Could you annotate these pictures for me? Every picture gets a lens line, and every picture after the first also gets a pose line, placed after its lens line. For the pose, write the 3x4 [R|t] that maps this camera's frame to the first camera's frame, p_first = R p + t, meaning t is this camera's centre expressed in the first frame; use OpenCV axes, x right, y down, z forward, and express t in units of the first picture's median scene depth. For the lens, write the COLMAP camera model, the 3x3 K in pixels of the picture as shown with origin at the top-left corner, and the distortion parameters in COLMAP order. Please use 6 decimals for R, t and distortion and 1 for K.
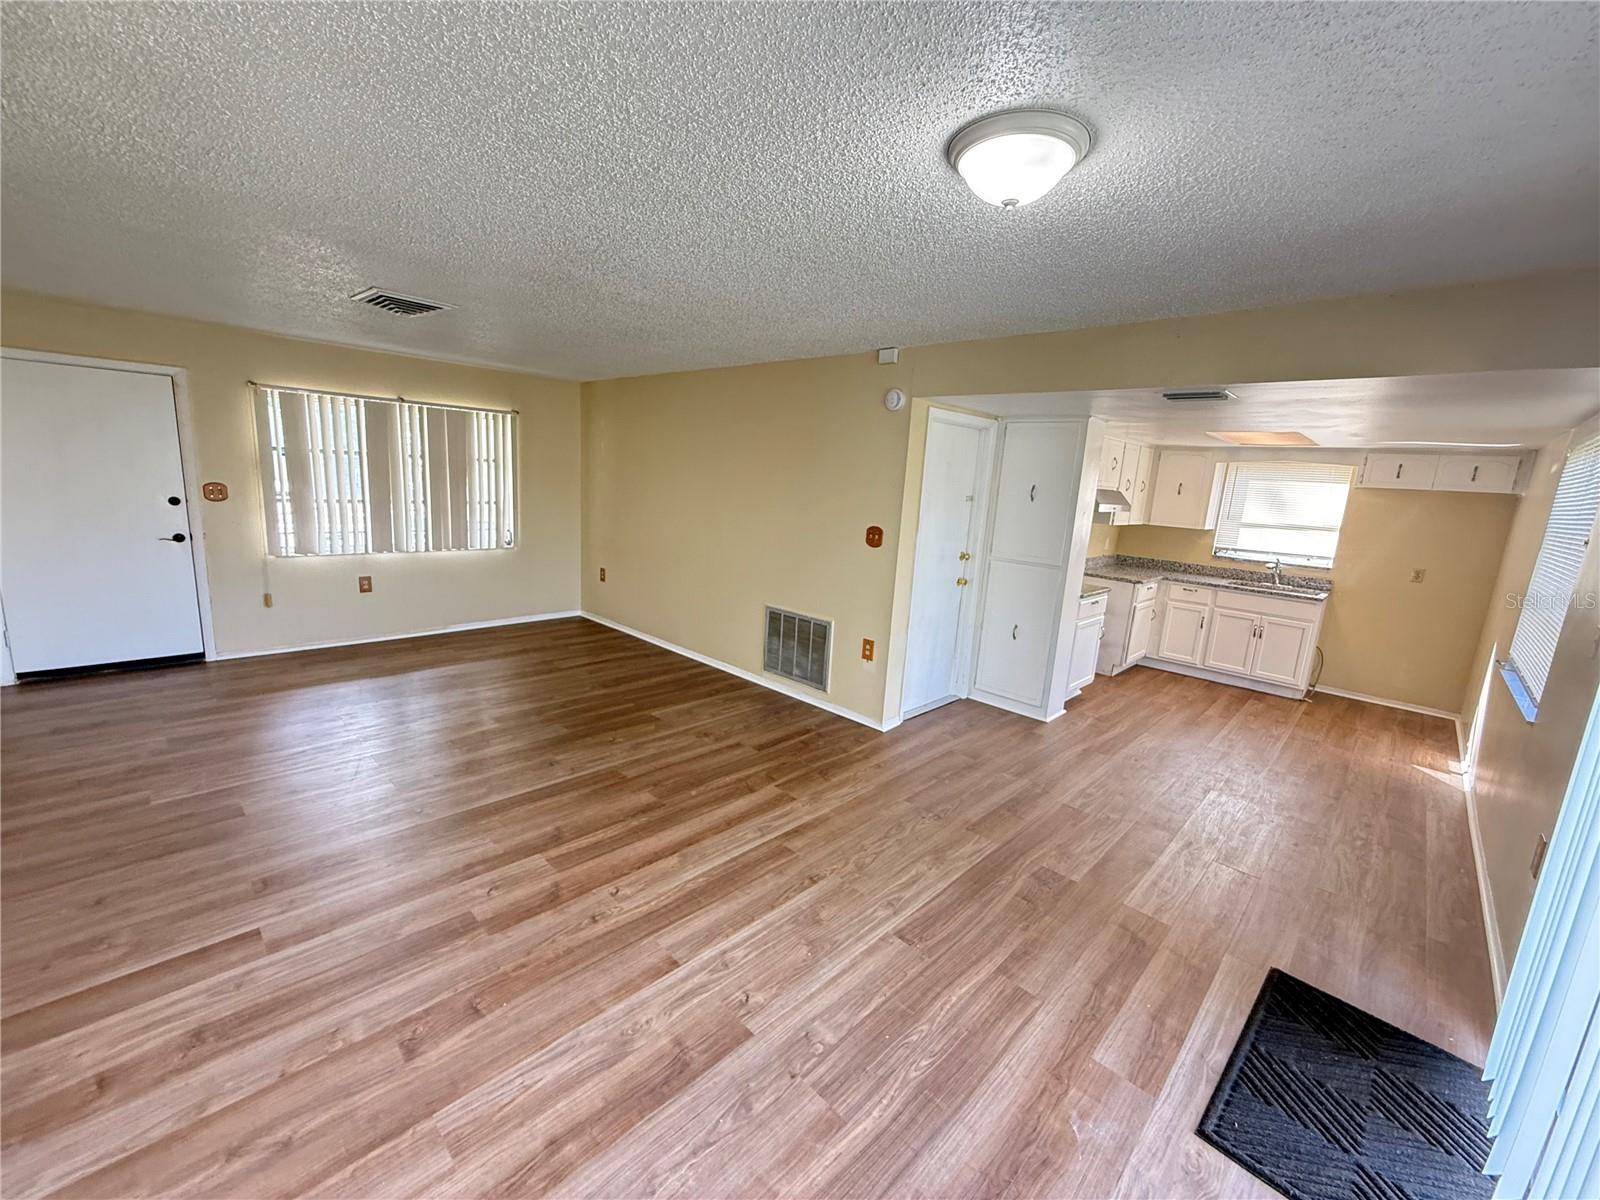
lens RADIAL K [[640.2, 0, 795.4], [0, 640.2, 598.3], [0, 0, 1]] dist [-0.000291, 0.000300]
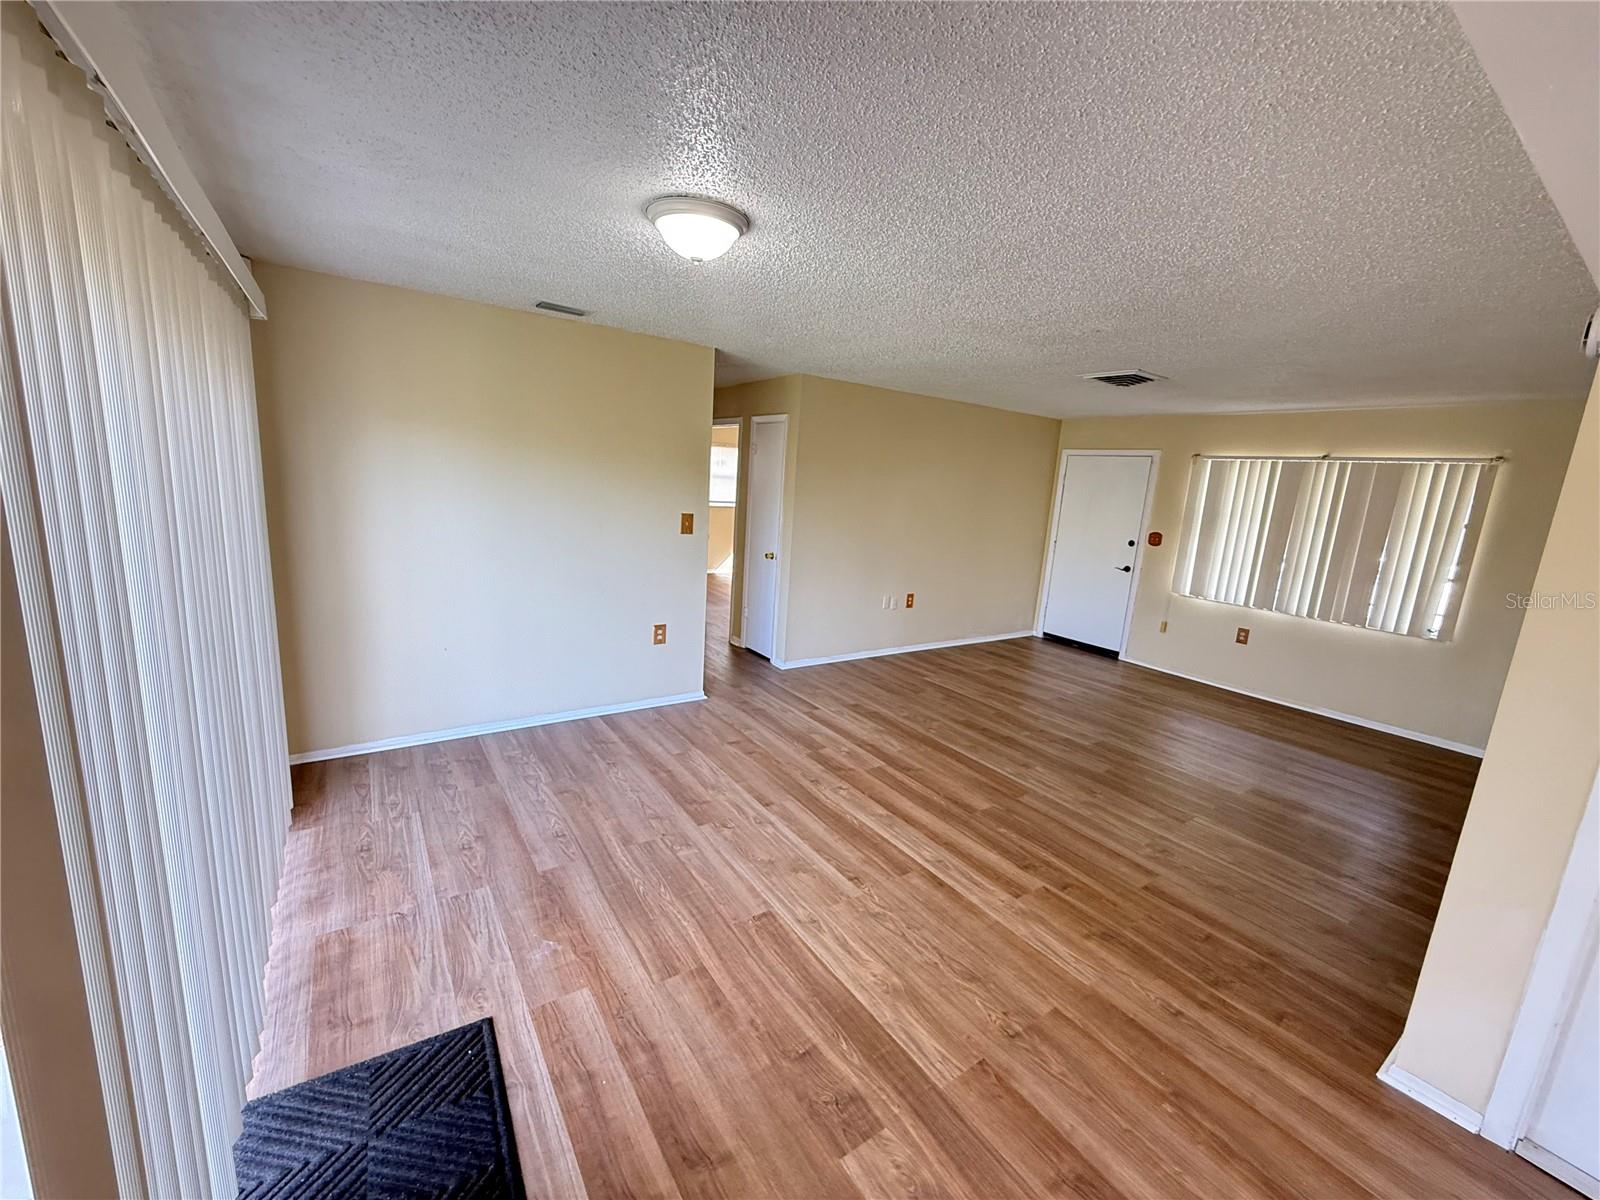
lens RADIAL K [[640.2, 0, 795.4], [0, 640.2, 598.3], [0, 0, 1]] dist [-0.000291, 0.000300]
pose [[-0.189704, 0.113969, -0.975204, 0.648252], [-0.258985, 0.952256, 0.161667, -0.082433], [0.947069, 0.283232, -0.151130, 0.616842]]
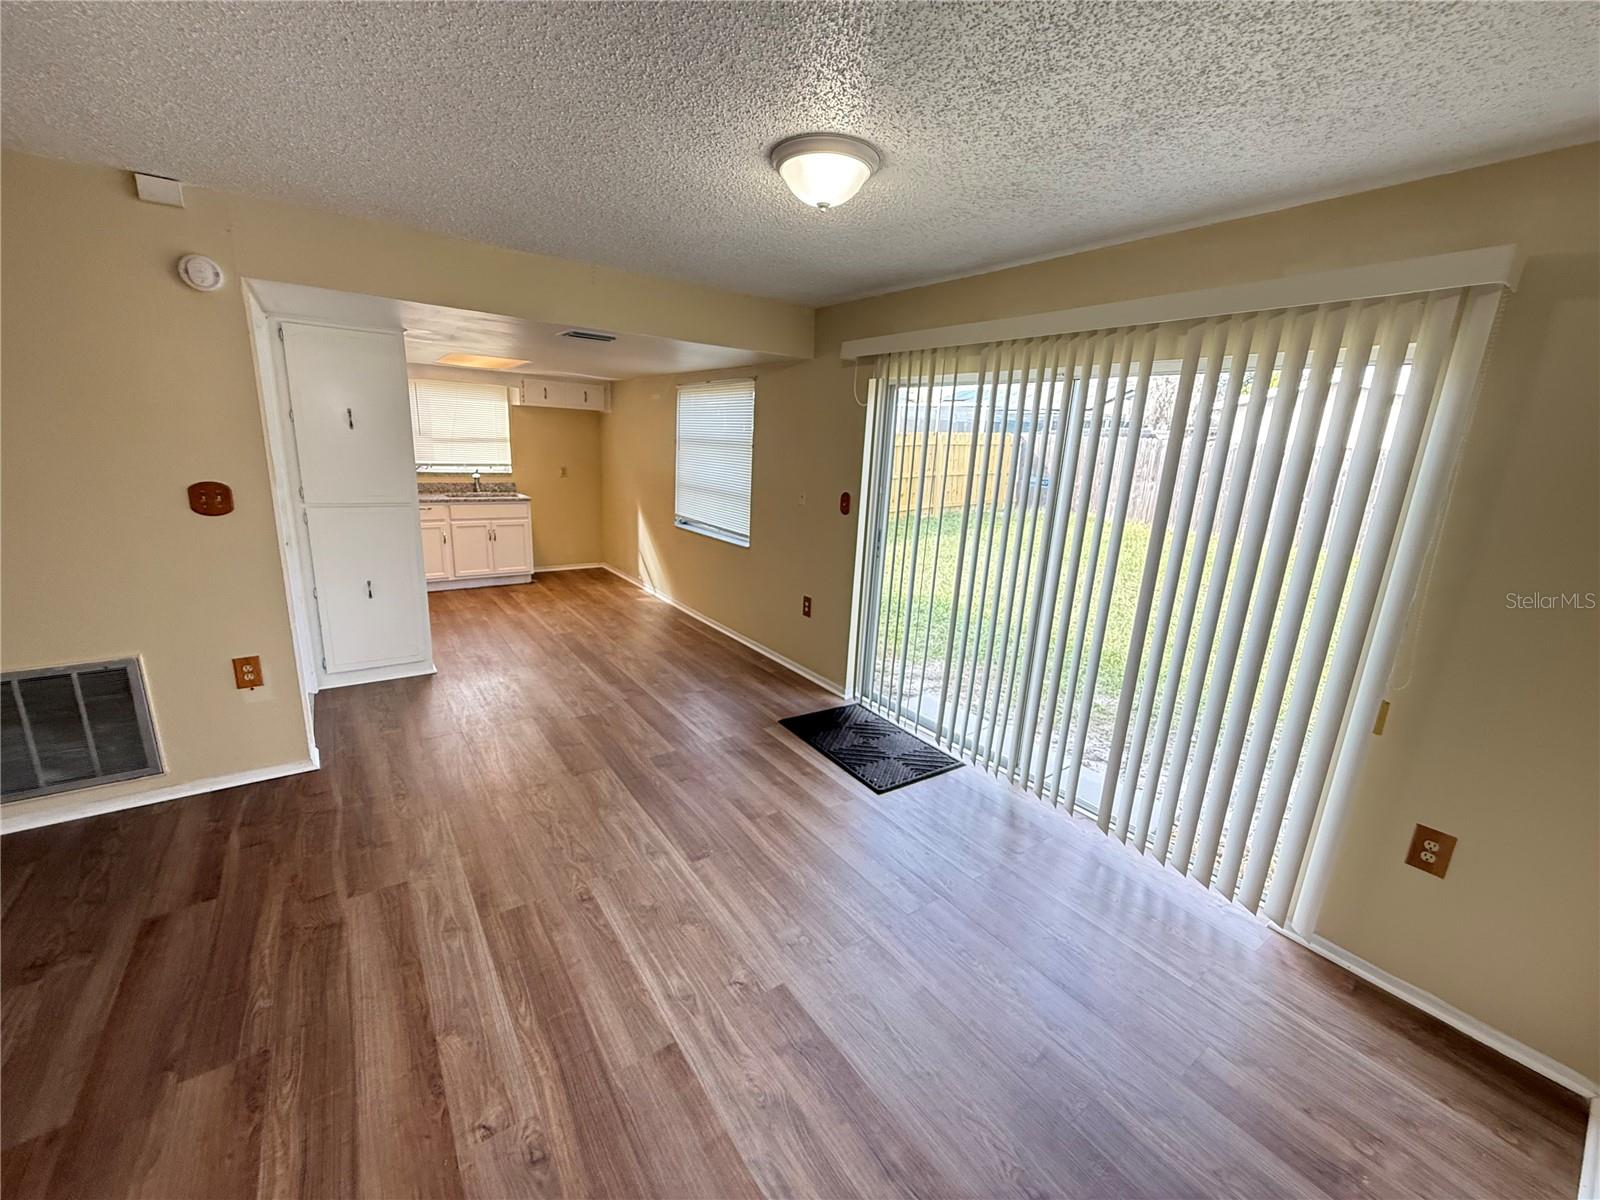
lens RADIAL K [[640.2, 0, 795.4], [0, 640.2, 598.3], [0, 0, 1]] dist [-0.000291, 0.000300]
pose [[0.178009, -0.287844, 0.940988, -0.406718], [0.145980, 0.953404, 0.264027, -0.088603], [-0.973141, 0.090366, 0.211734, 0.332067]]
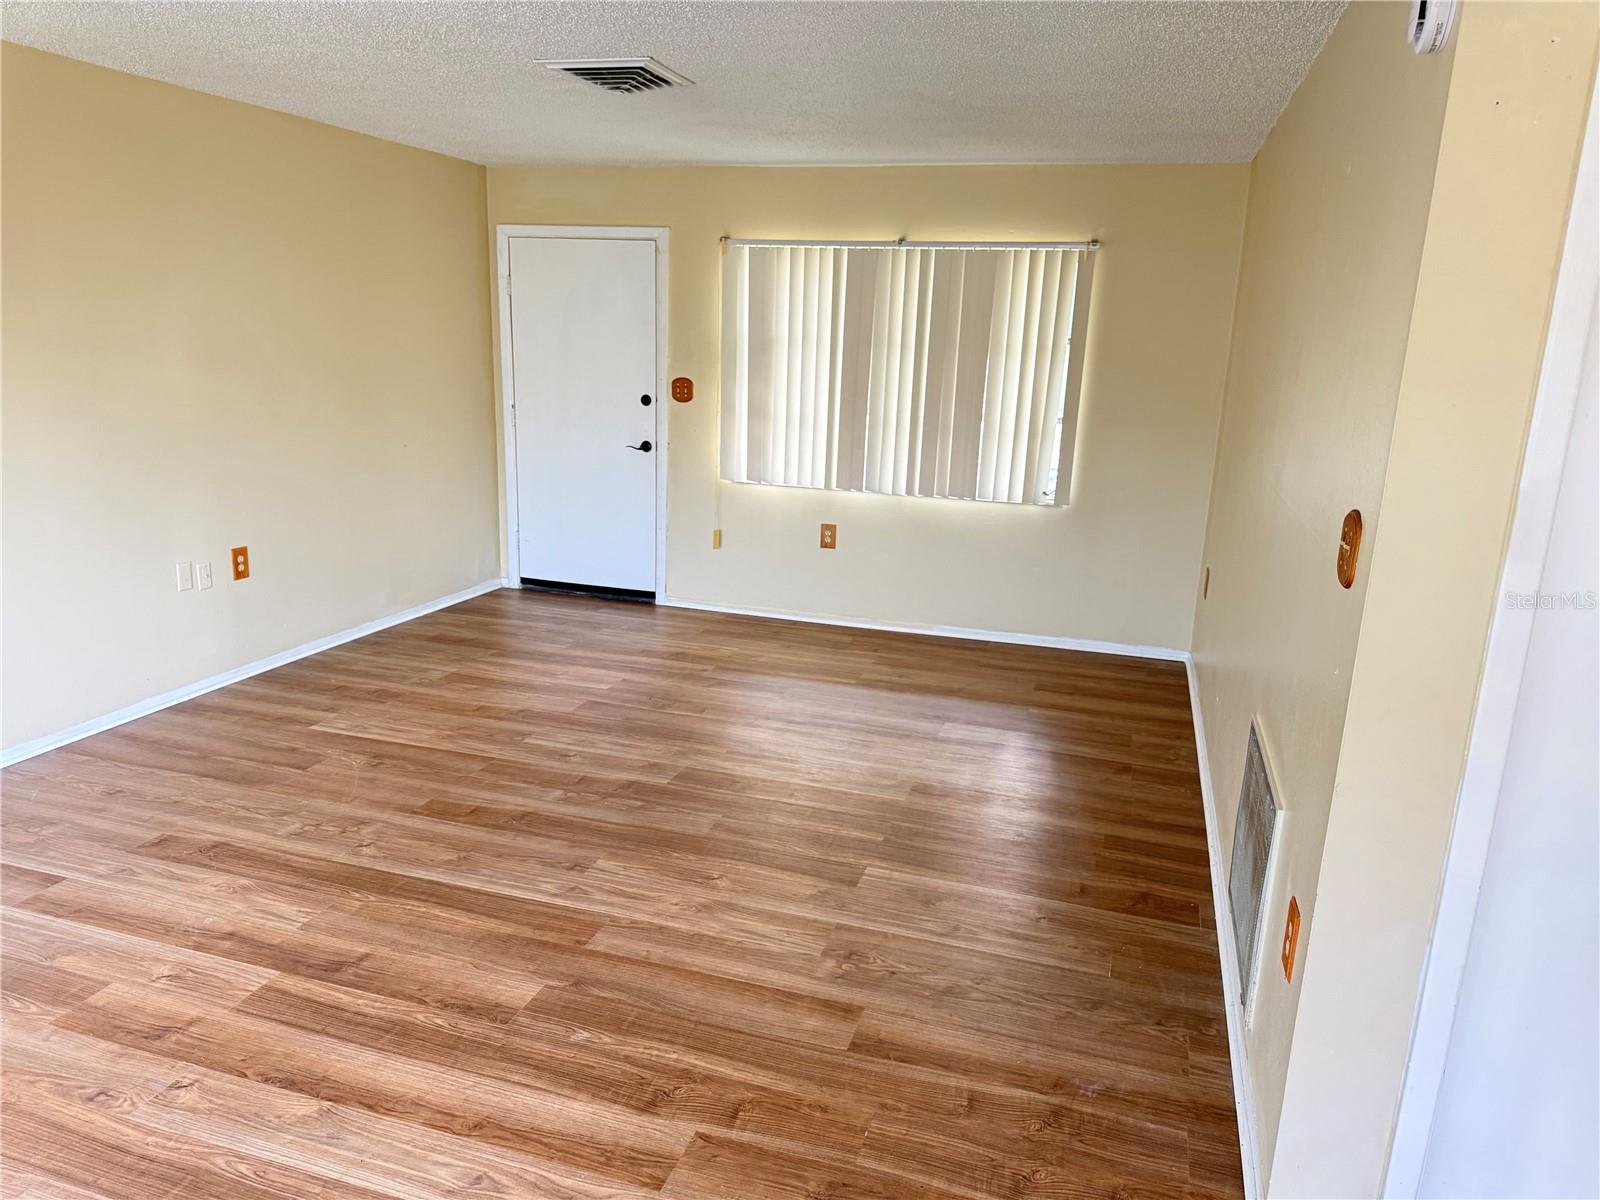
lens RADIAL K [[1129.1, 0, 802.9], [0, 1129.1, 609.9], [0, 0, 1]] dist [0.092969, -0.134511]
pose [[0.459714, 0.172286, -0.871195, 0.461968], [-0.175998, 0.979218, 0.100777, -0.081539], [0.870452, 0.107000, 0.480483, 0.586443]]
